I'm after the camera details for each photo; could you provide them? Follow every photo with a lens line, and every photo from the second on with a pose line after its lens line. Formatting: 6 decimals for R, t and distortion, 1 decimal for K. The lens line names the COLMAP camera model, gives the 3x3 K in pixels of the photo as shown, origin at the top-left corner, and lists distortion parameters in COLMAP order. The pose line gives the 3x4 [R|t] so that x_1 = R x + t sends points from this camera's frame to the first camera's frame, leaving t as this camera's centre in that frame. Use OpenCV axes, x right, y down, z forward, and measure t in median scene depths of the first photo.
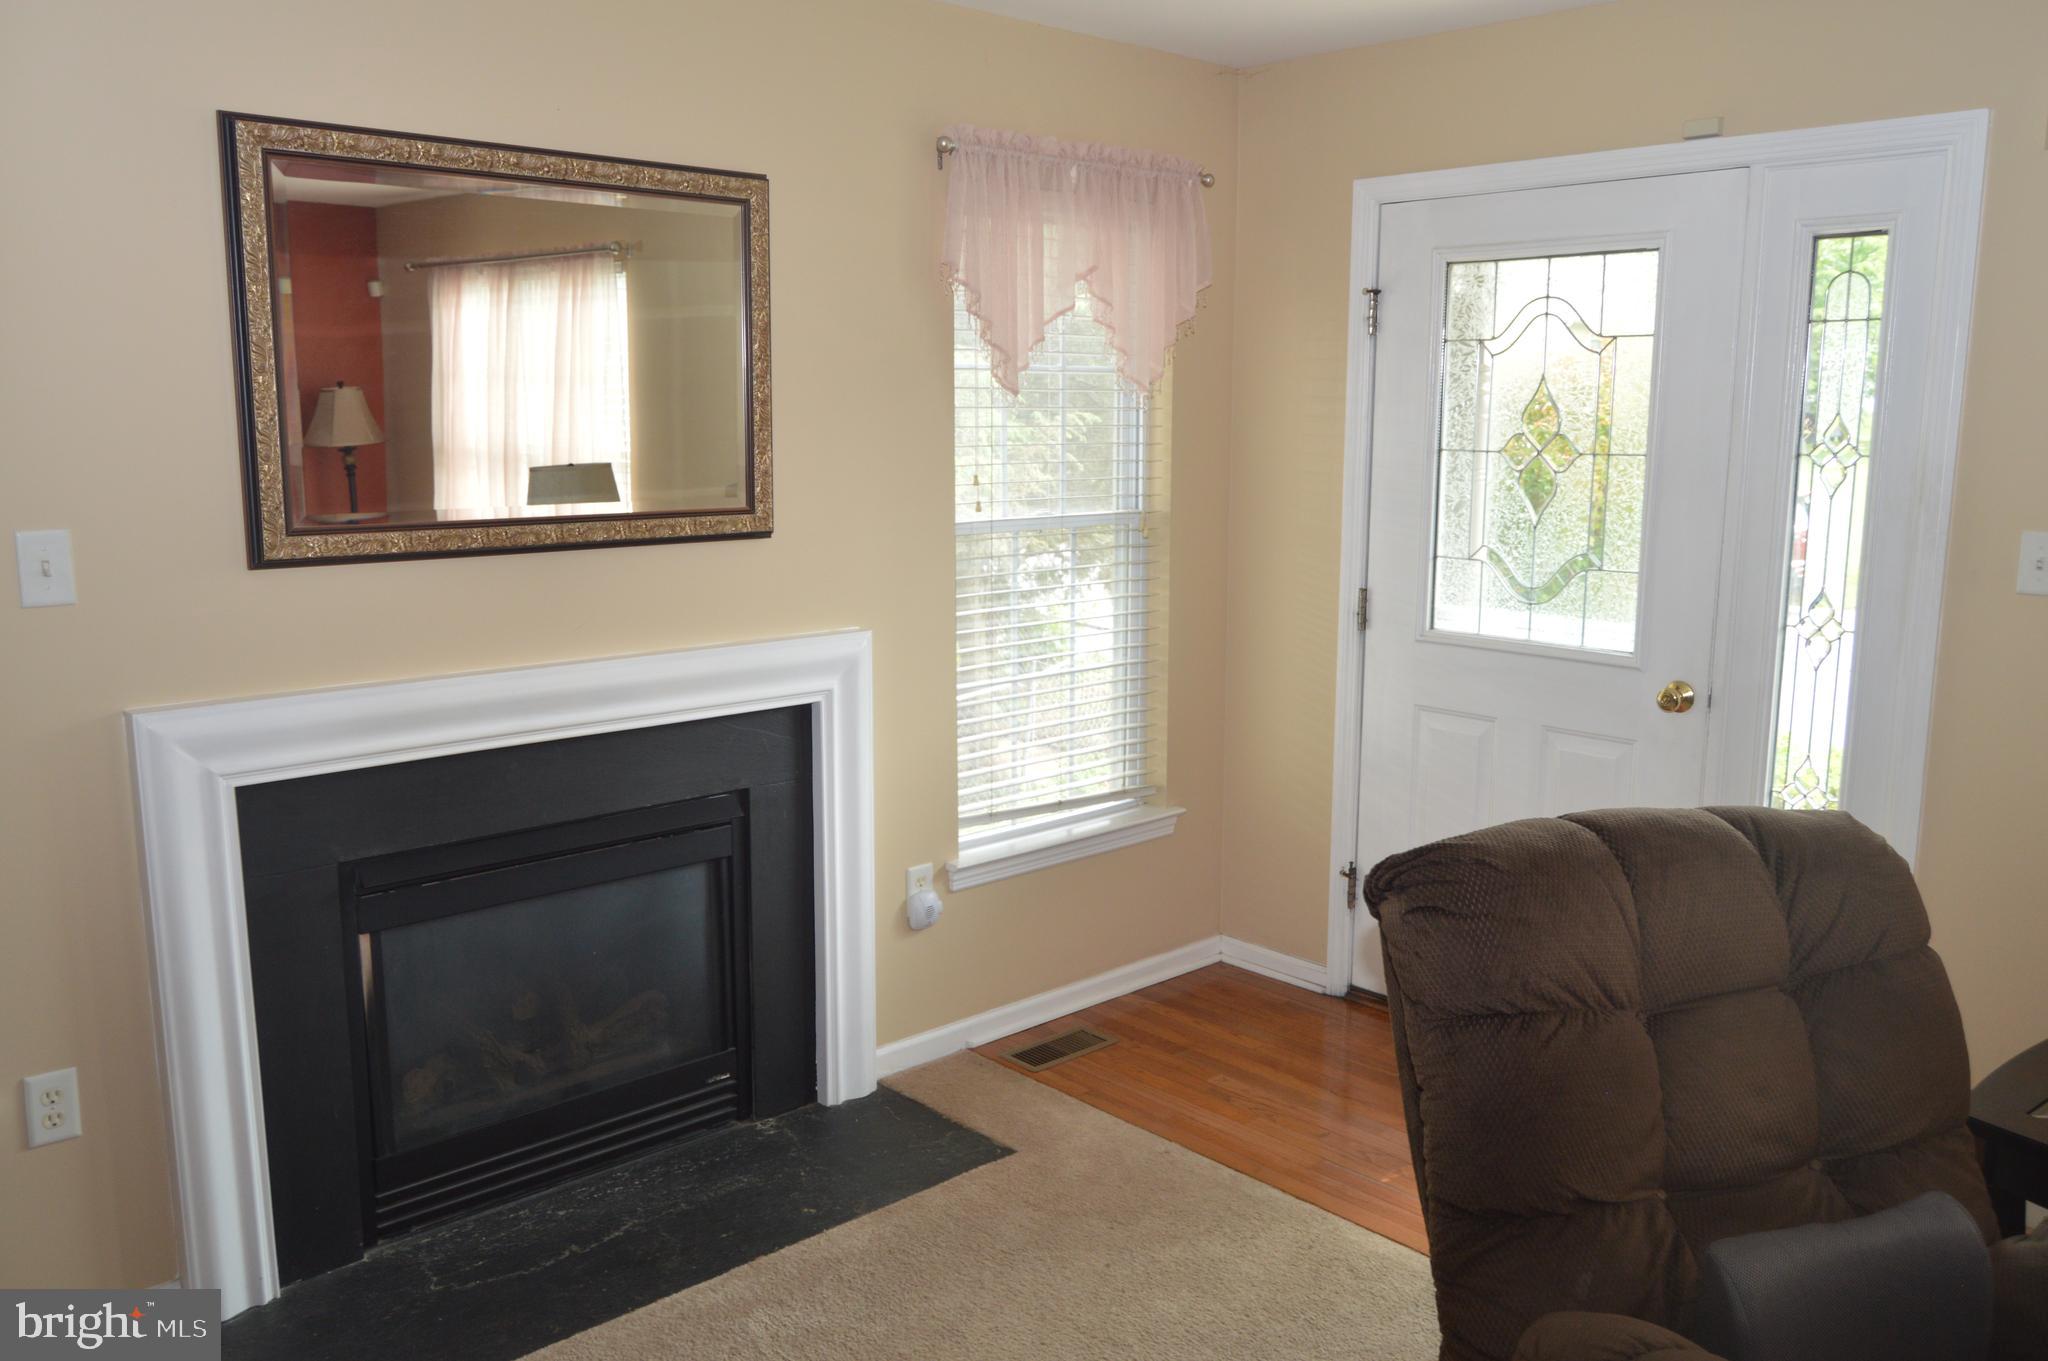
lens RADIAL K [[1605.4, 0, 1031.0], [0, 1605.4, 690.2], [0, 0, 1]] dist [-0.015526, 0.005498]
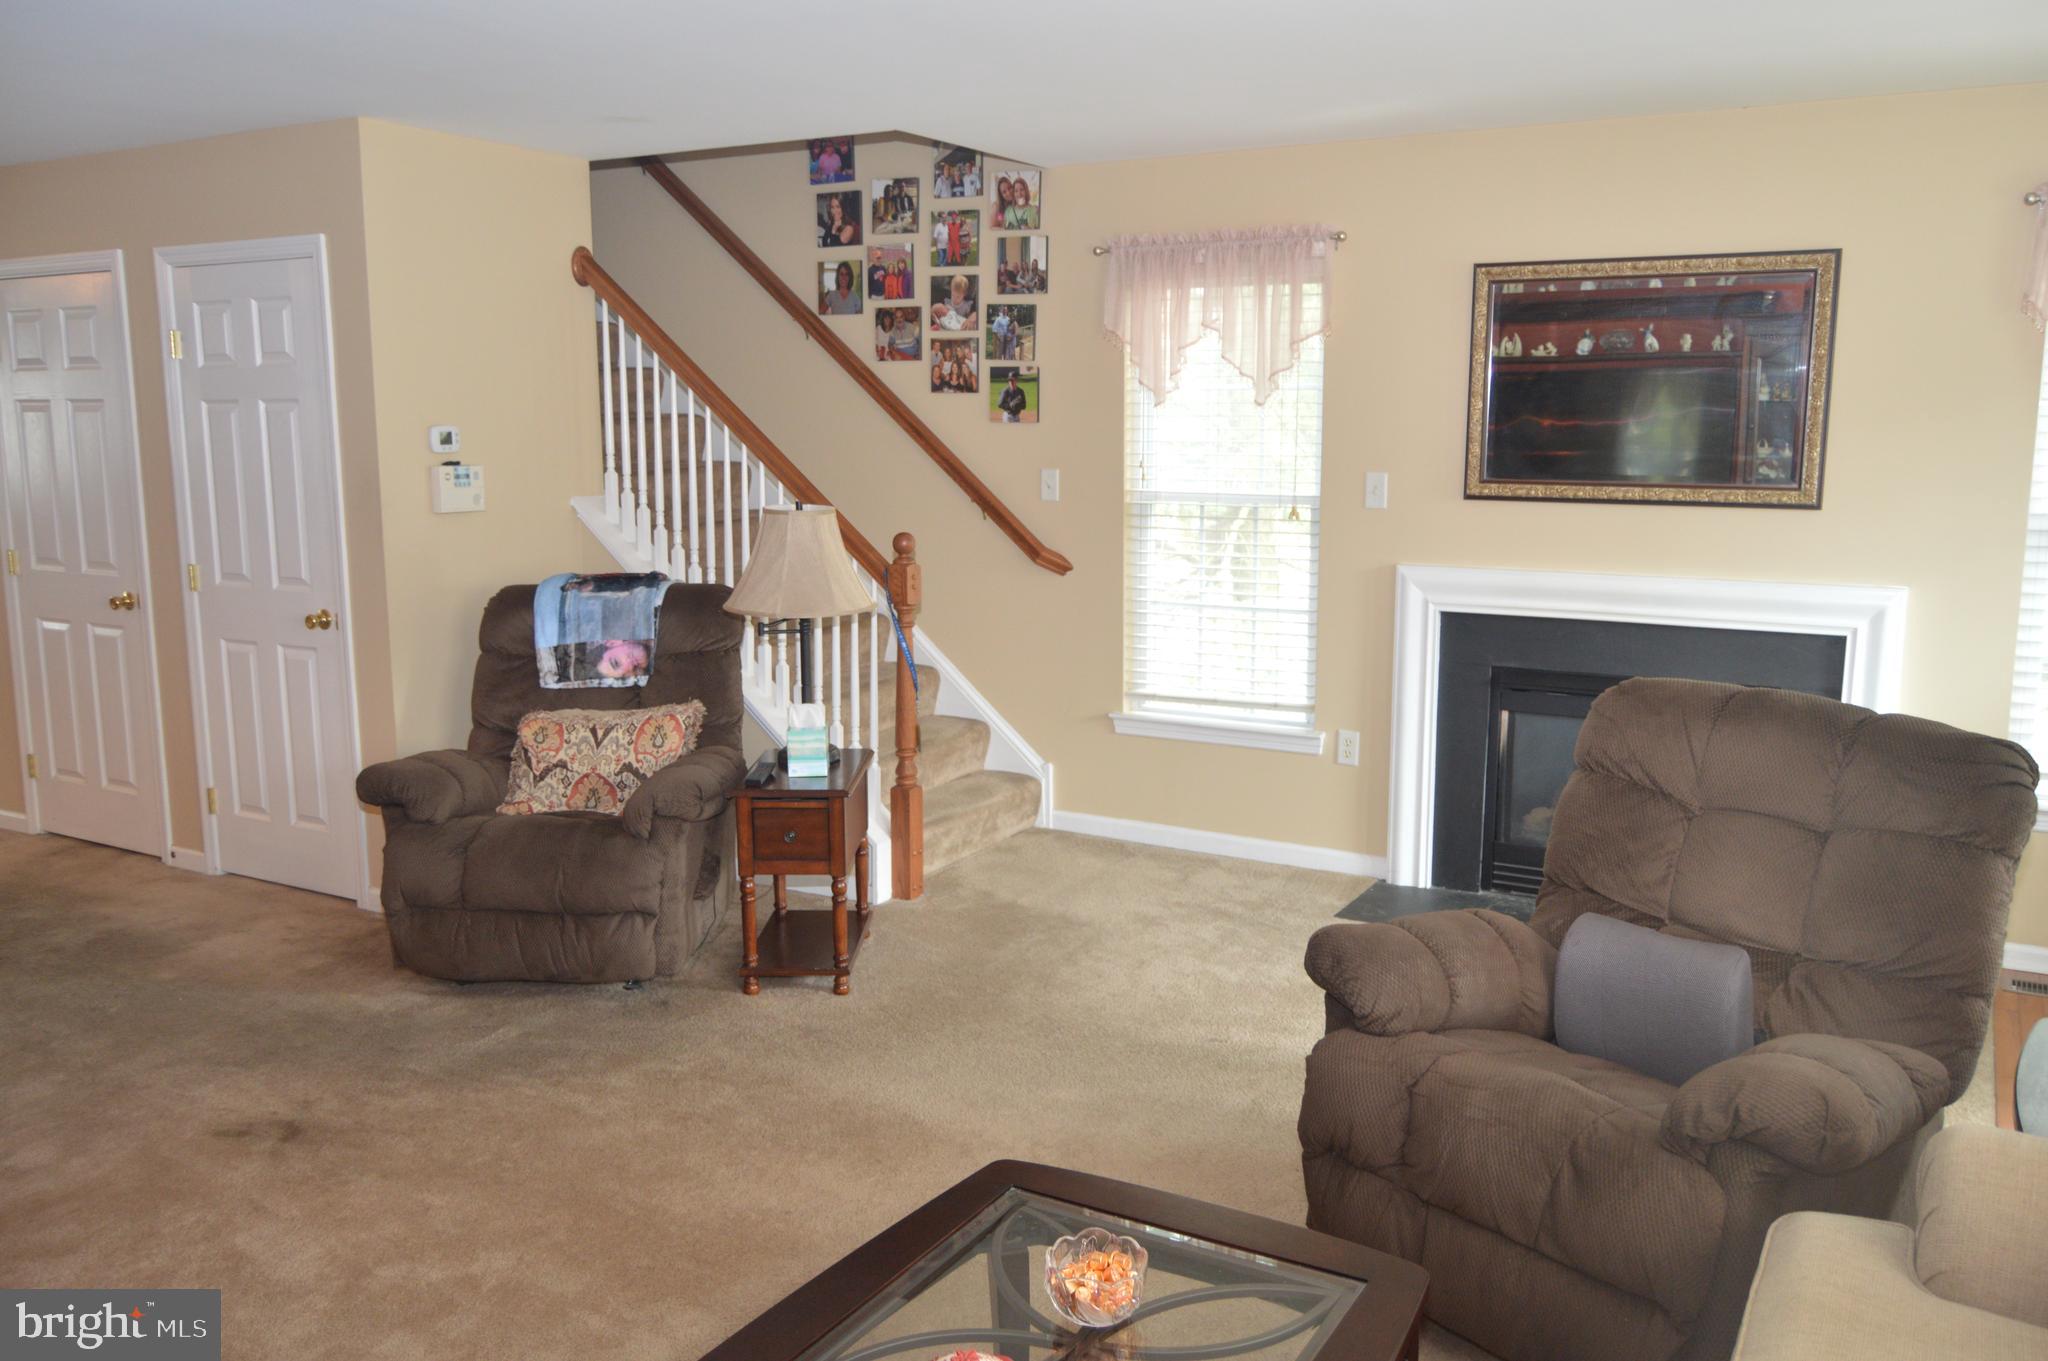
lens RADIAL K [[1605.4, 0, 1031.0], [0, 1605.4, 690.2], [0, 0, 1]] dist [-0.015526, 0.005498]
pose [[0.300556, 0.159564, -0.940322, 1.108762], [-0.167142, 0.979461, 0.112782, 0.017488], [0.939005, 0.123270, 0.321053, -0.068316]]
